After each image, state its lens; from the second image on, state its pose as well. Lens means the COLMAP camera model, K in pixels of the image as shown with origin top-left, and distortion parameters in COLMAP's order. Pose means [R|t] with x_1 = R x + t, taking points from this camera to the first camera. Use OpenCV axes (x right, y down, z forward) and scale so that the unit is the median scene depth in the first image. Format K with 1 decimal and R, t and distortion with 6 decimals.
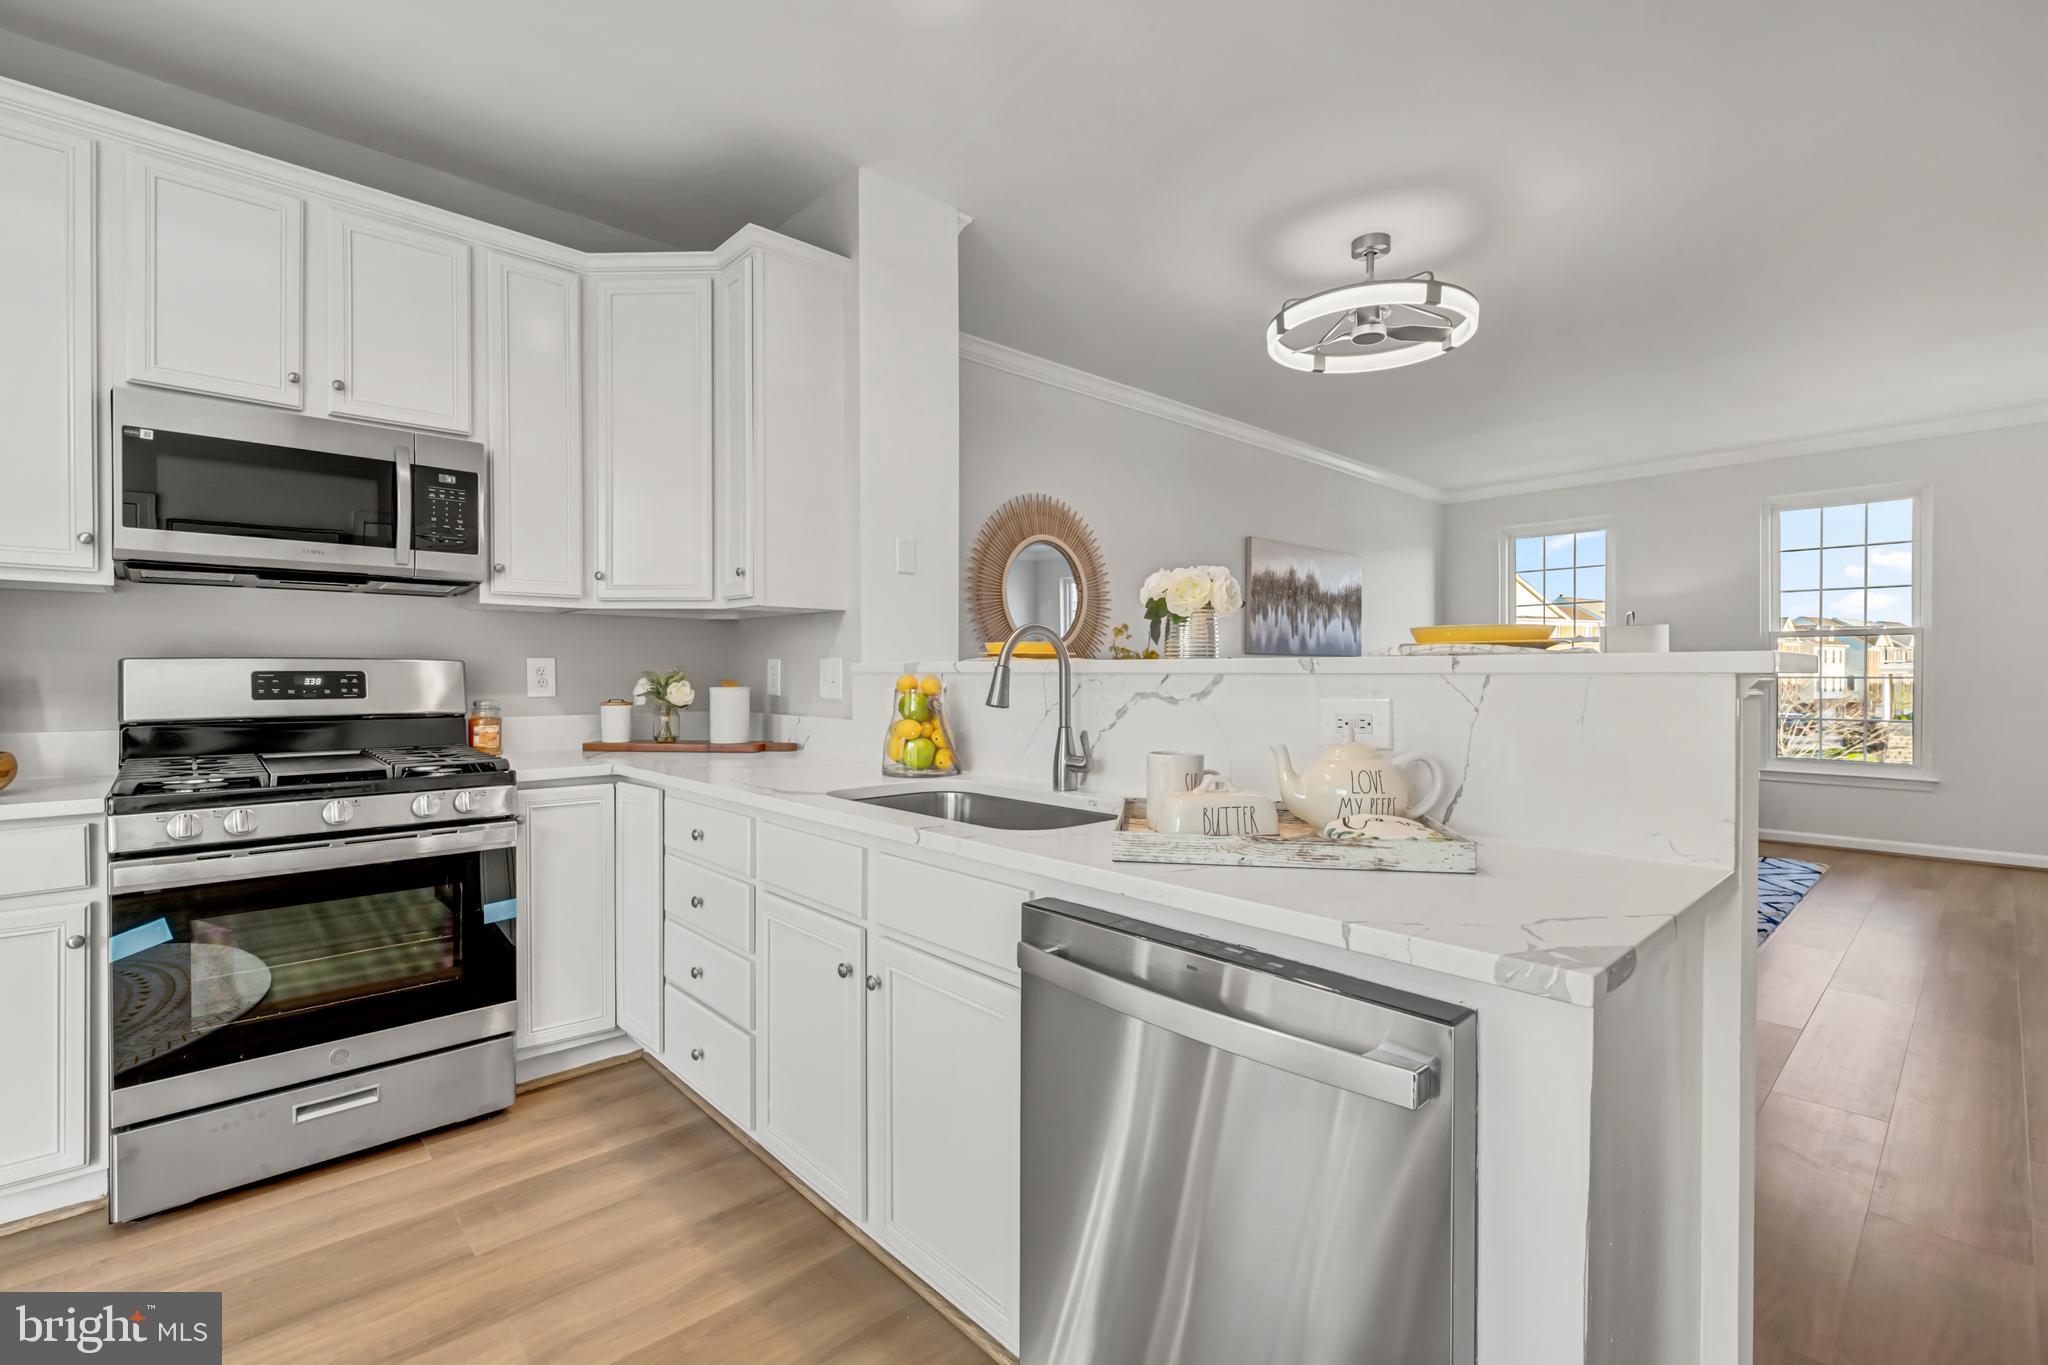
lens RADIAL K [[890.5, 0, 1009.9], [0, 890.5, 675.2], [0, 0, 1]] dist [0.006909, 0.000321]
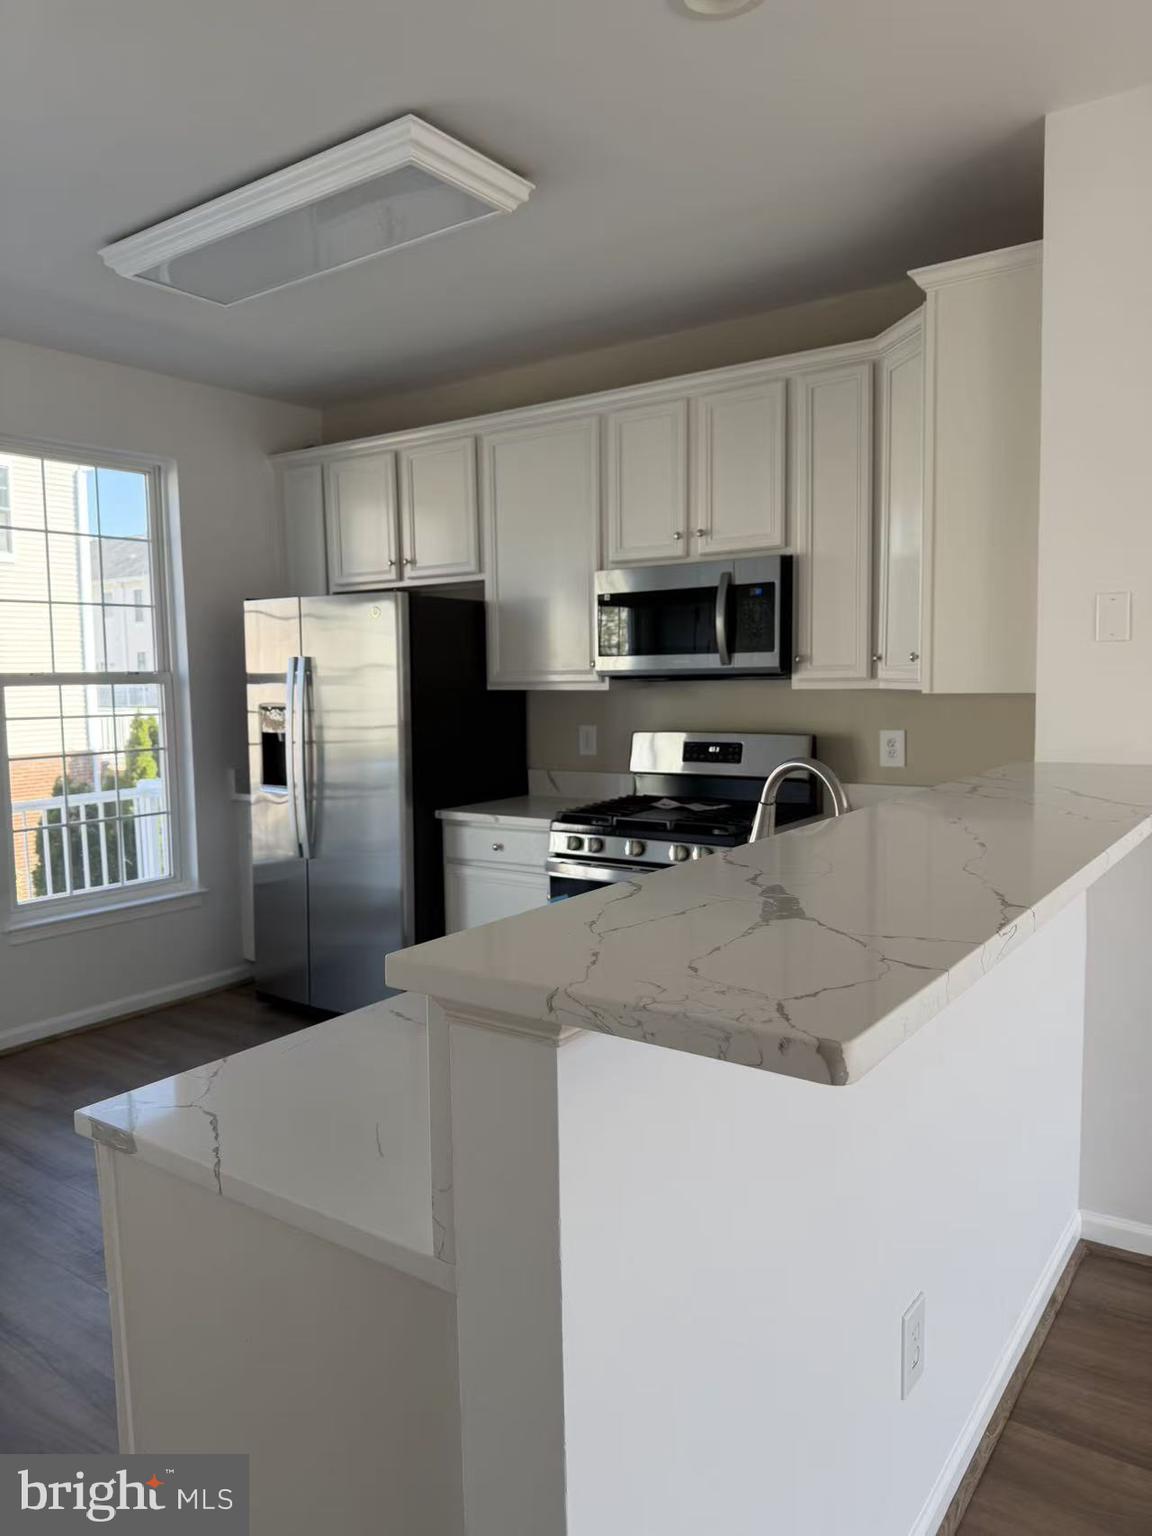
lens RADIAL K [[1090.0, 0, 571.9], [0, 1090.0, 769.5], [0, 0, 1]] dist [0.007559, -0.004460]
pose [[0.212789, 0.091261, -0.972827, 0.781787], [0.019383, 0.995039, 0.097584, -0.127191], [0.976906, -0.039621, 0.209965, 0.432102]]
